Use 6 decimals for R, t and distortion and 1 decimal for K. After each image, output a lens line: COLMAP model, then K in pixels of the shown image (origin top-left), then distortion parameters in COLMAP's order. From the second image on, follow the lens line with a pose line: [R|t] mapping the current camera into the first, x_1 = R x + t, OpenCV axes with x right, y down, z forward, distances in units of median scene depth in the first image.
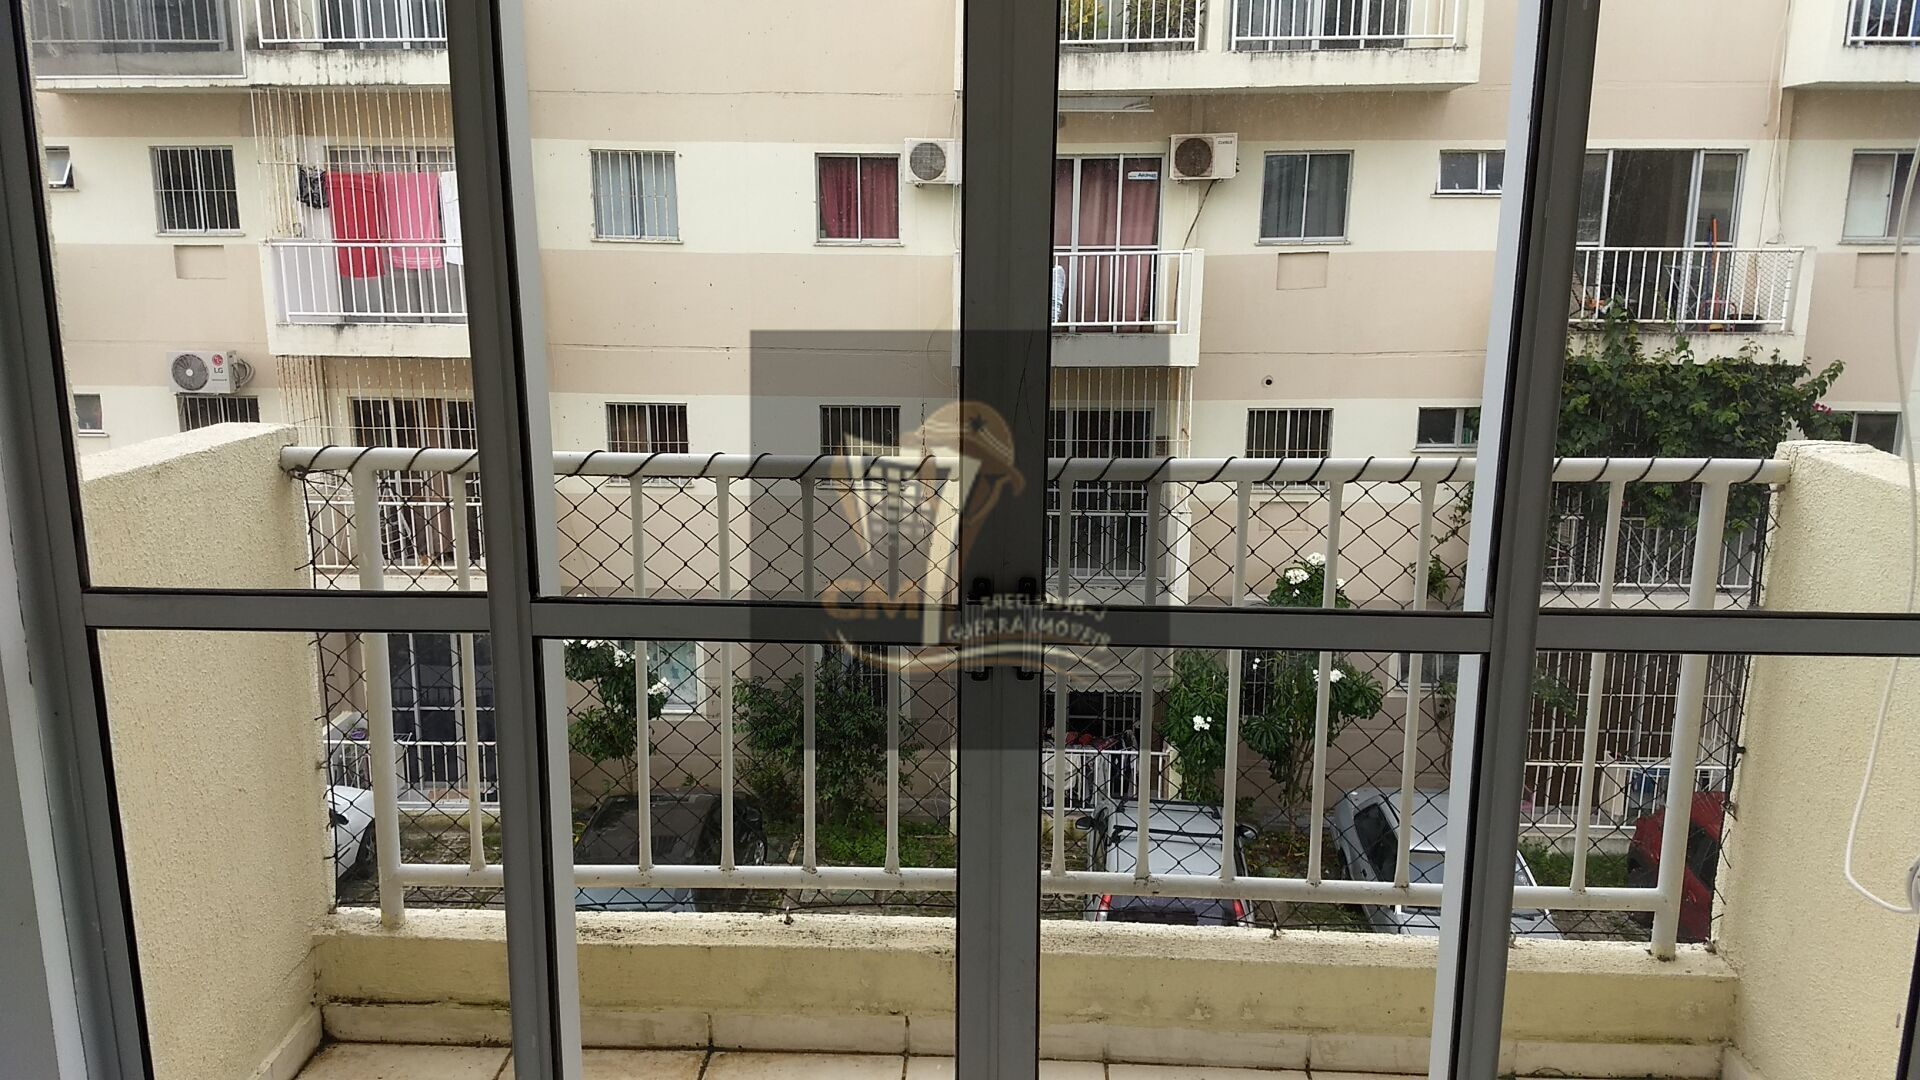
lens RADIAL K [[1449.2, 0, 946.3], [0, 1449.2, 546.6], [0, 0, 1]] dist [0.329640, -0.718192]
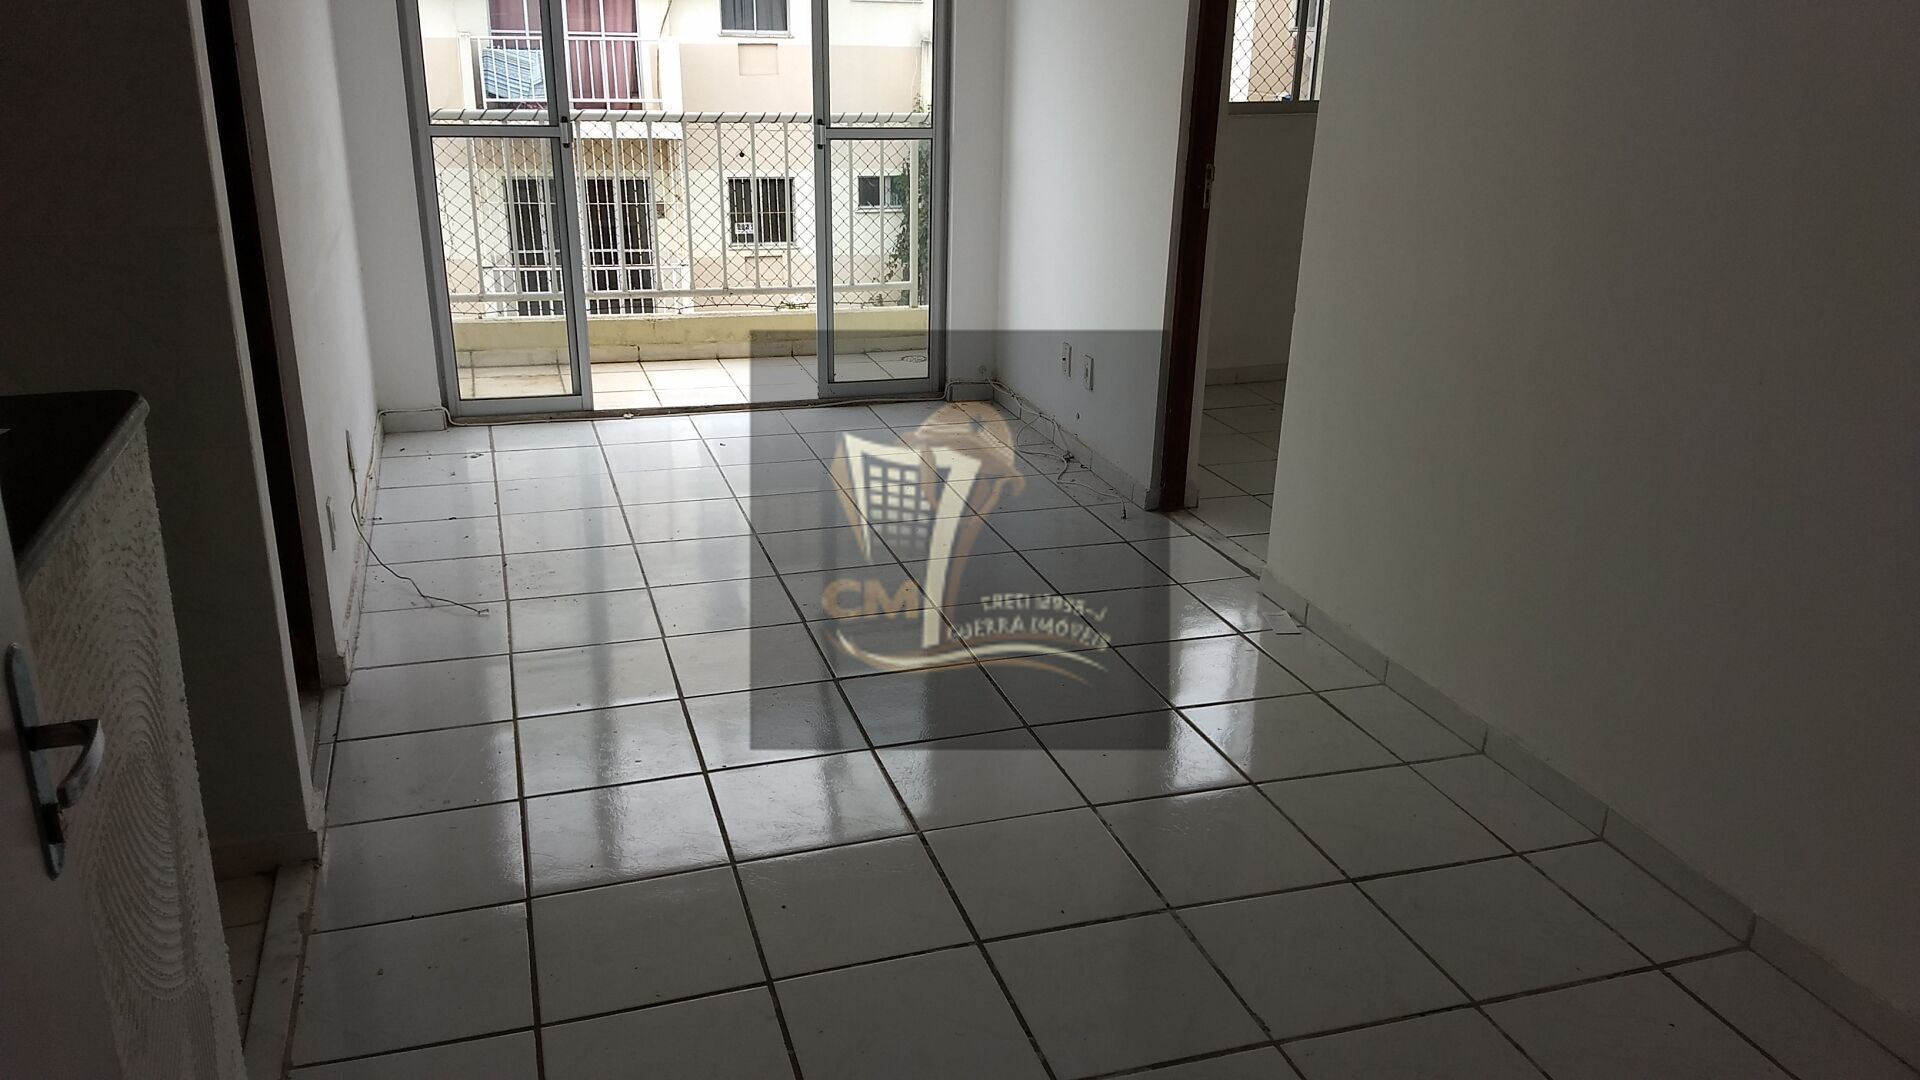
lens RADIAL K [[1449.2, 0, 946.3], [0, 1449.2, 546.6], [0, 0, 1]] dist [0.329640, -0.718192]
pose [[0.938415, -0.104585, 0.329301, -0.065046], [0.062341, 0.988697, 0.136352, 0.055895], [-0.339839, -0.107426, 0.934328, -0.257653]]
